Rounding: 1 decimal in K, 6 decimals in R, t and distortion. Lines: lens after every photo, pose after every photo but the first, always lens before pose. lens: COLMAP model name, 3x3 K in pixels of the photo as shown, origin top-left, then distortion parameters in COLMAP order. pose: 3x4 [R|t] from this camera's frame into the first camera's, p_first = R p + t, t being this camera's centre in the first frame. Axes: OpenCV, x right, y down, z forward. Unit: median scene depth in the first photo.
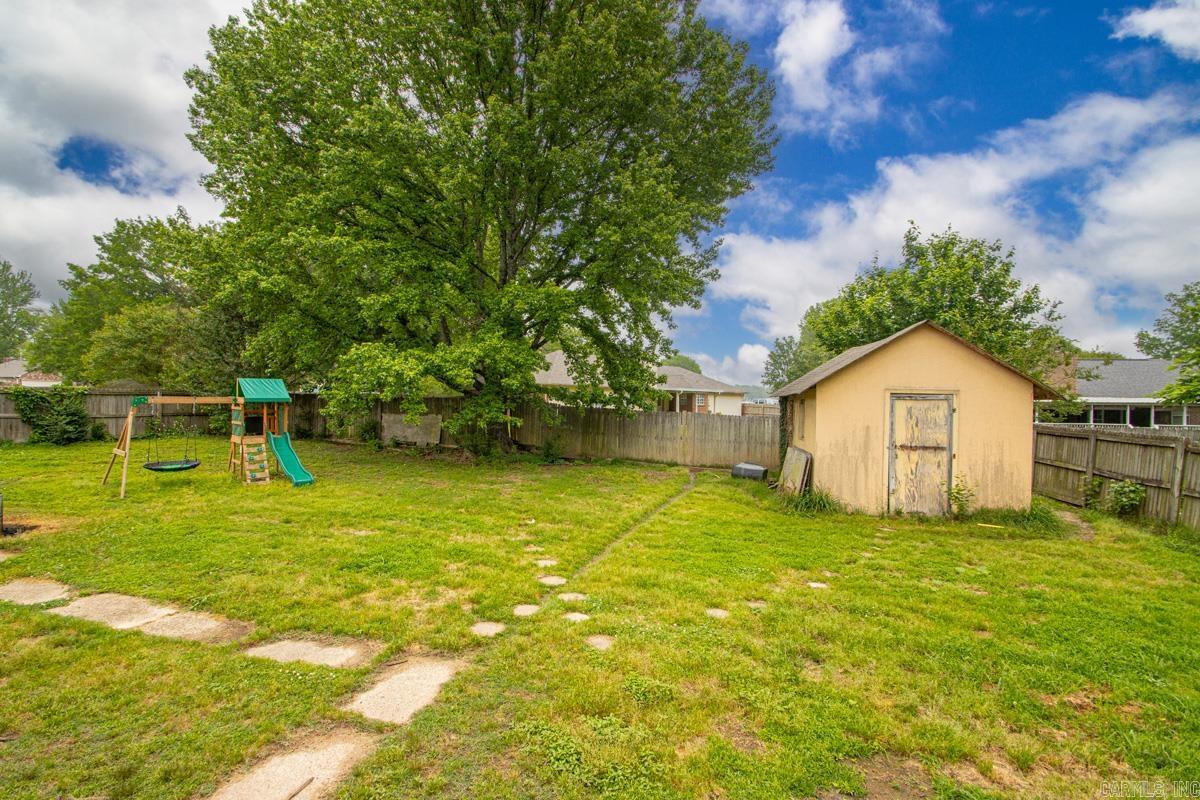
lens RADIAL K [[558.9, 0, 587.1], [0, 558.9, 402.4], [0, 0, 1]] dist [0.017622, -0.019944]
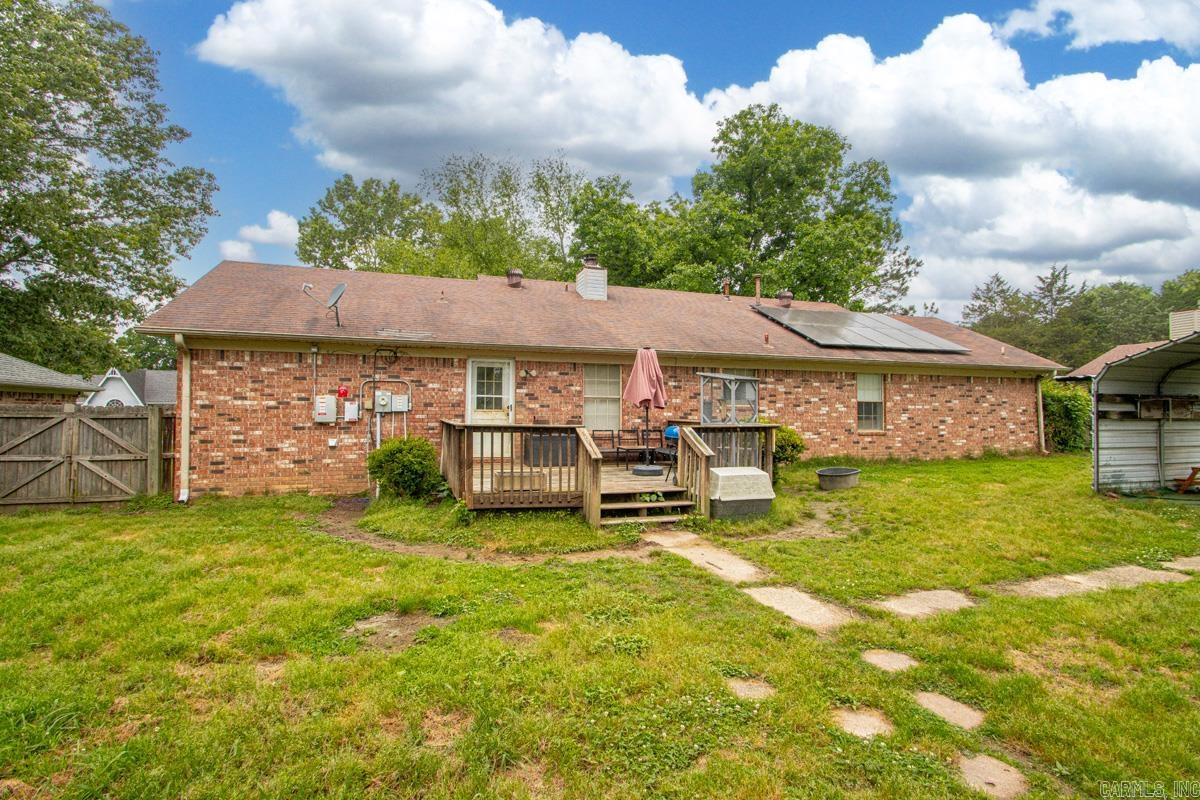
lens RADIAL K [[558.4, 0, 587.3], [0, 558.4, 401.8], [0, 0, 1]] dist [0.015723, -0.018227]
pose [[-0.856333, -0.030514, -0.515522, 0.224881], [-0.017403, 0.999391, -0.030247, 0.047673], [0.516131, -0.016930, -0.856342, 0.614801]]
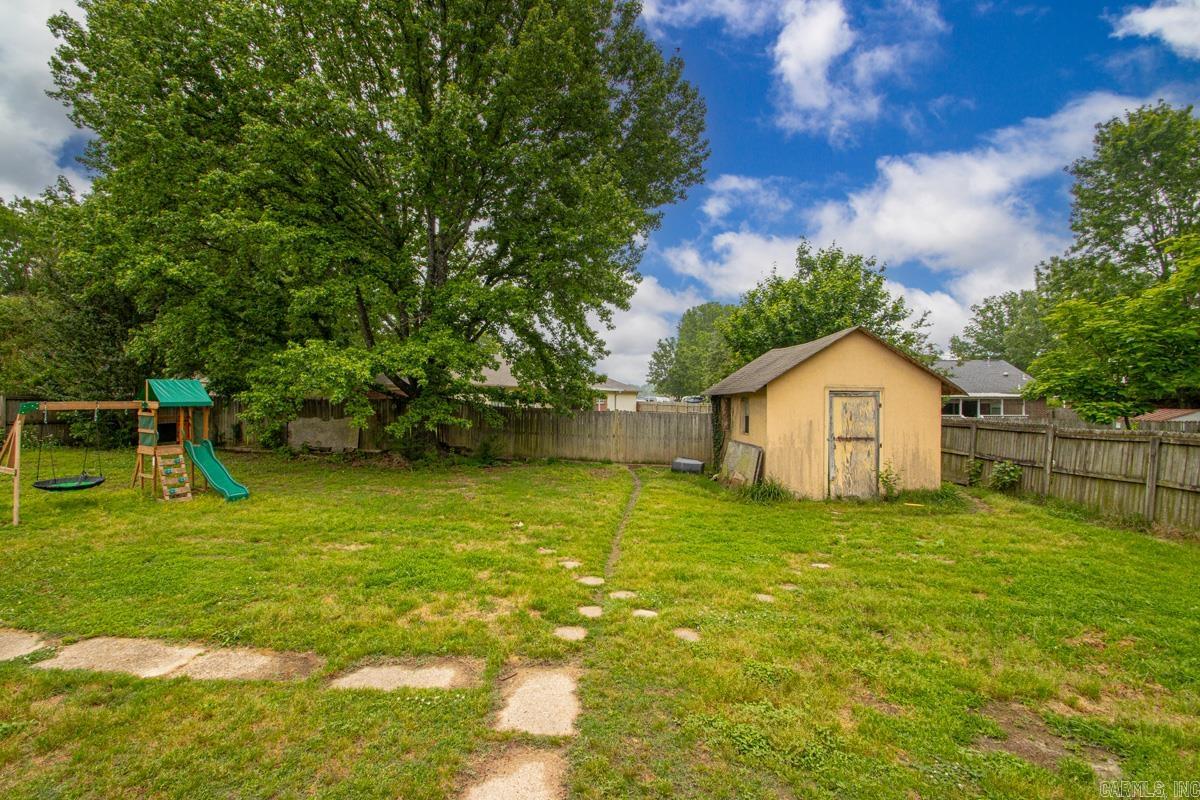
lens RADIAL K [[558.4, 0, 587.3], [0, 558.4, 401.8], [0, 0, 1]] dist [0.015723, -0.018227]
pose [[0.976485, -0.012144, 0.215243, -0.154514], [0.012046, 0.999926, 0.001768, -0.002046], [-0.215249, 0.000866, 0.976559, 0.013518]]
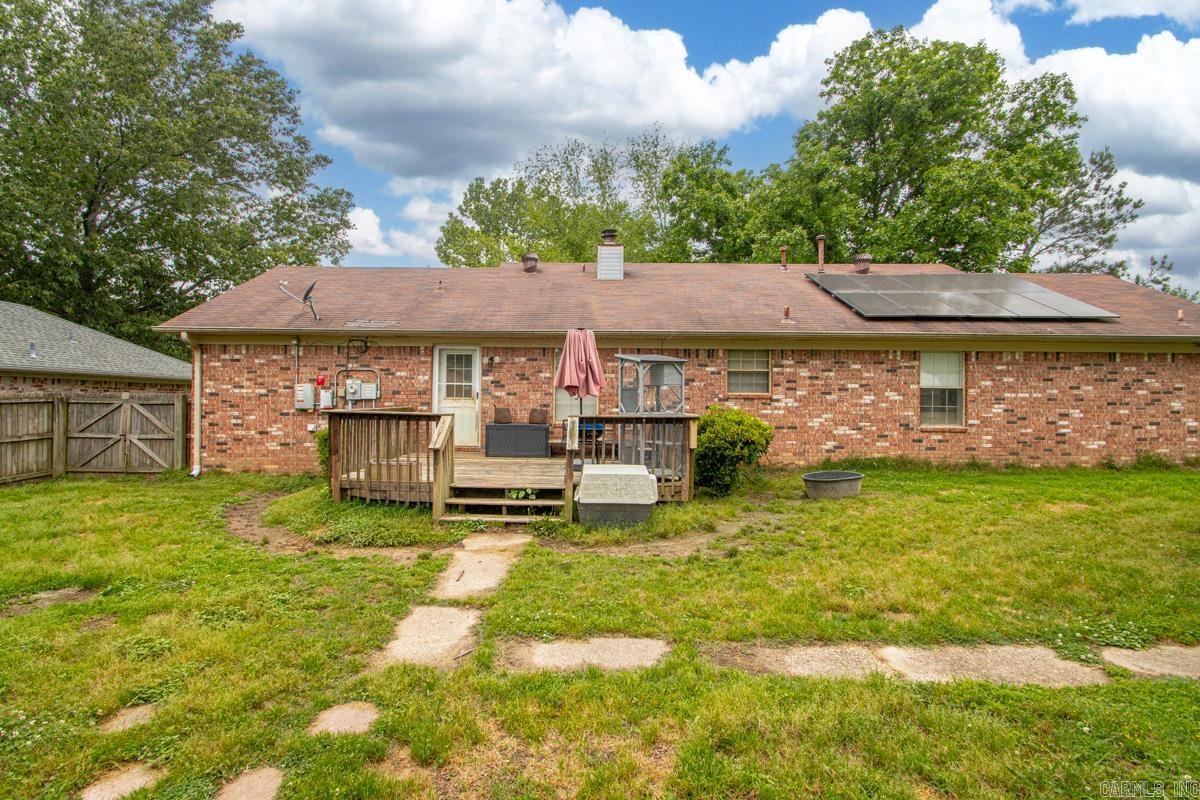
lens RADIAL K [[566.1, 0, 557.5], [0, 566.1, 402.5], [0, 0, 1]] dist [0.015502, -0.017981]
pose [[-0.977903, -0.024742, -0.207591, -0.110151], [-0.024312, 0.999694, -0.004624, 0.043457], [0.207642, 0.000525, -0.978205, 0.685611]]
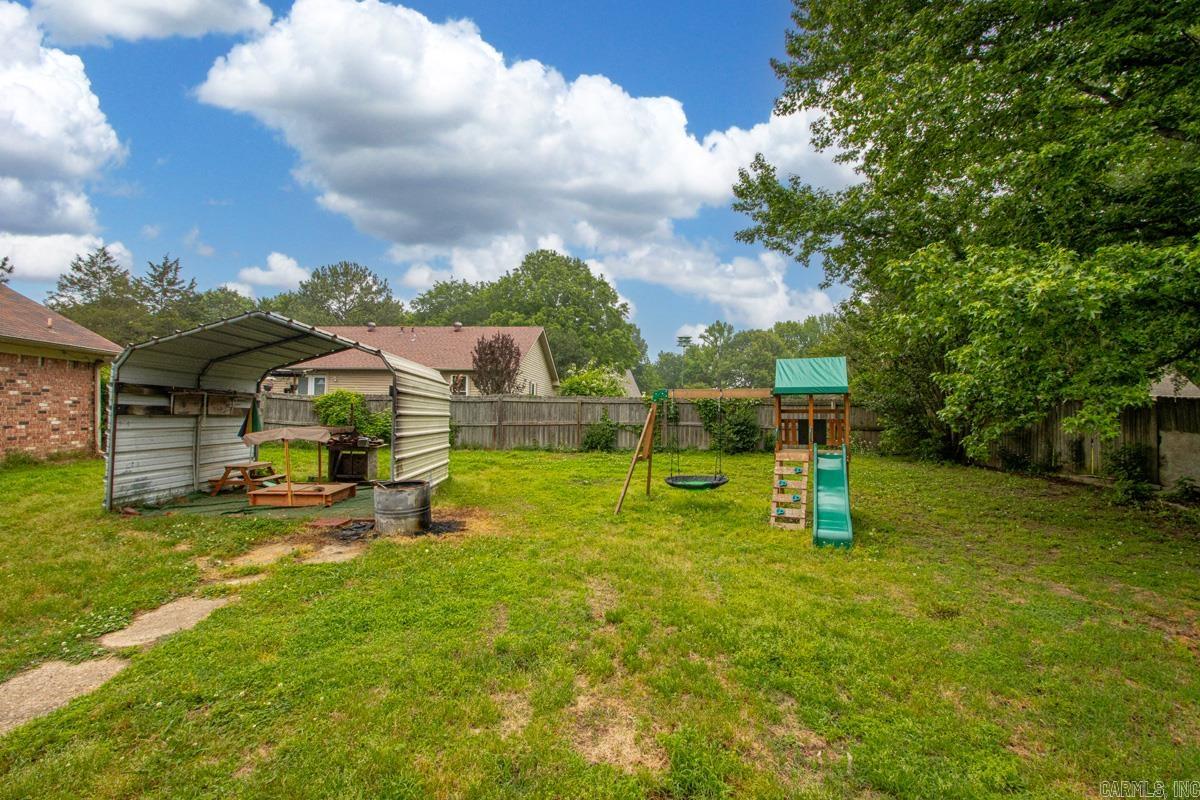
lens RADIAL K [[558.4, 0, 587.3], [0, 558.4, 401.8], [0, 0, 1]] dist [0.015723, -0.018227]
pose [[0.295275, -0.034980, -0.954772, -0.065505], [-0.015323, 0.999028, -0.041340, 0.038346], [0.955289, 0.026836, 0.294452, 0.623308]]
